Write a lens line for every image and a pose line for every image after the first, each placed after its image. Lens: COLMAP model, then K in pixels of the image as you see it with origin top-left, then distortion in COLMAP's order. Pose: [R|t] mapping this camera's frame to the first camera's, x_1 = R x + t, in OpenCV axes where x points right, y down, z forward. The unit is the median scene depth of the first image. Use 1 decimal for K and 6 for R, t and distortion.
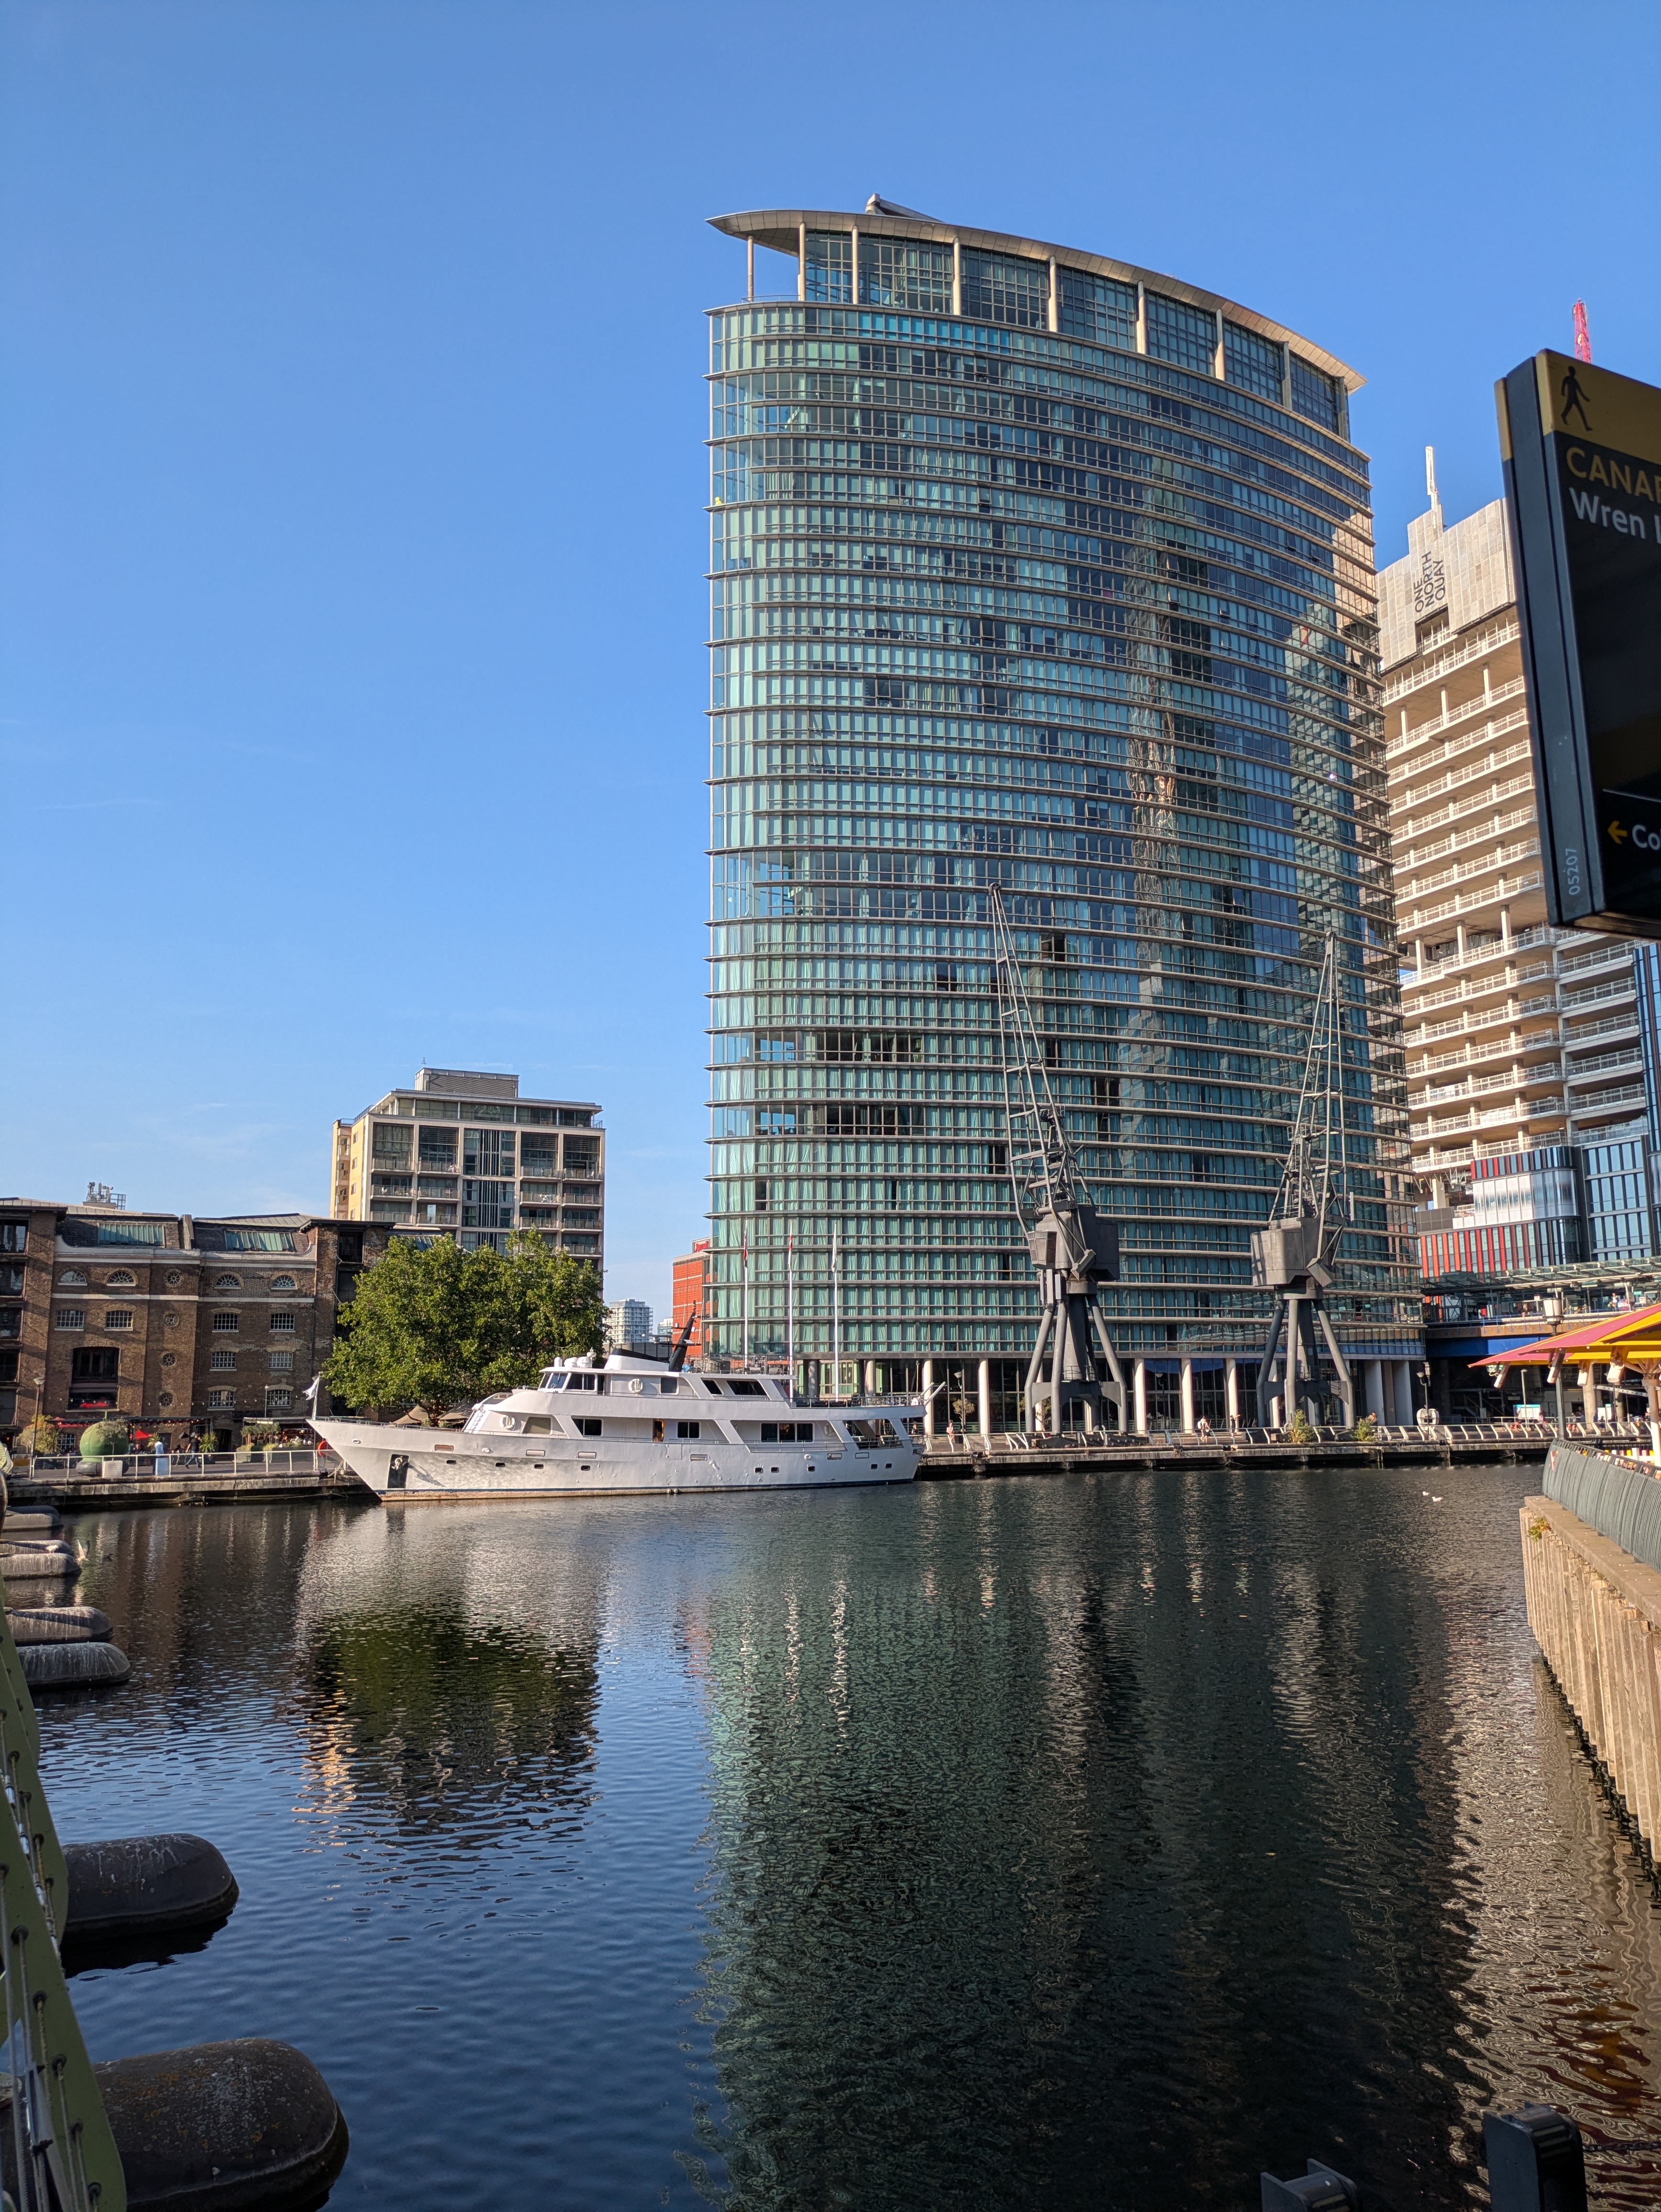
lens RADIAL K [[1631.4, 0, 830.5], [0, 1631.4, 1106.0], [0, 0, 1]] dist [0.046435, -0.078581]
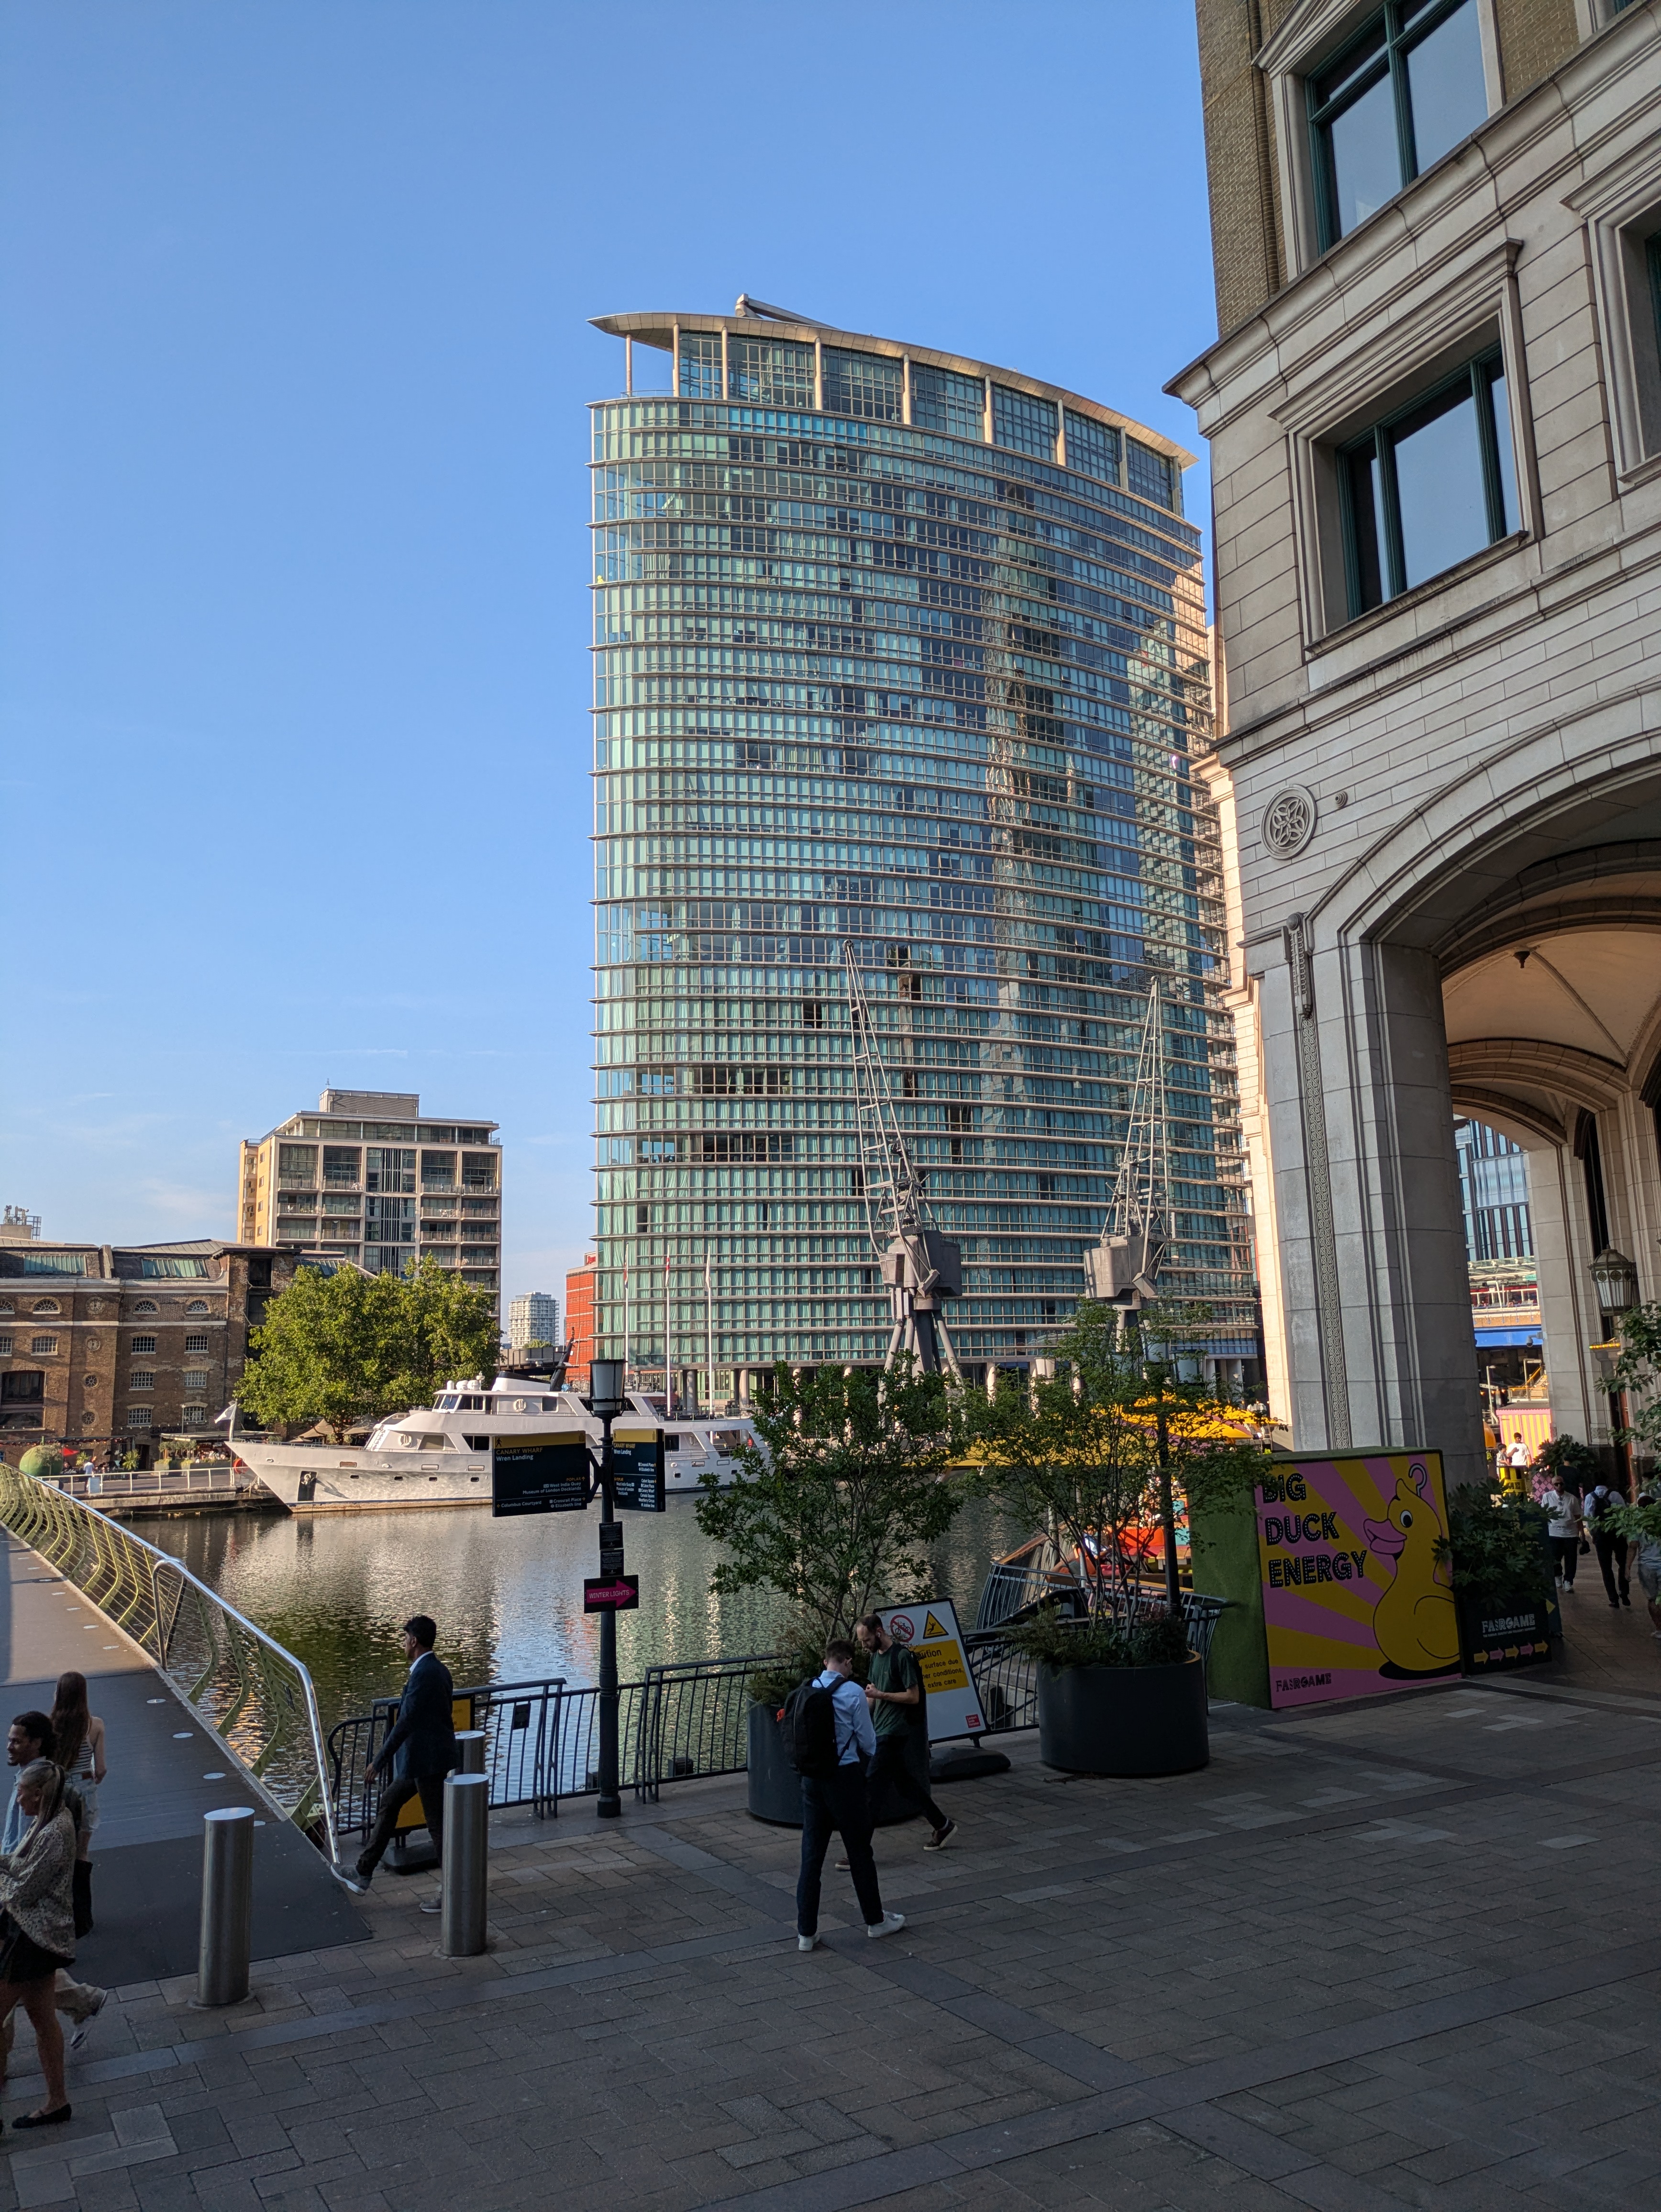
lens RADIAL K [[1672.2, 0, 819.2], [0, 1672.2, 1055.1], [0, 0, 1]] dist [0.047944, -0.085695]
pose [[0.999092, -0.007394, 0.041959, 0.028242], [0.007992, 0.999869, -0.014107, -0.036589], [-0.041849, 0.014430, 0.999020, -0.117988]]
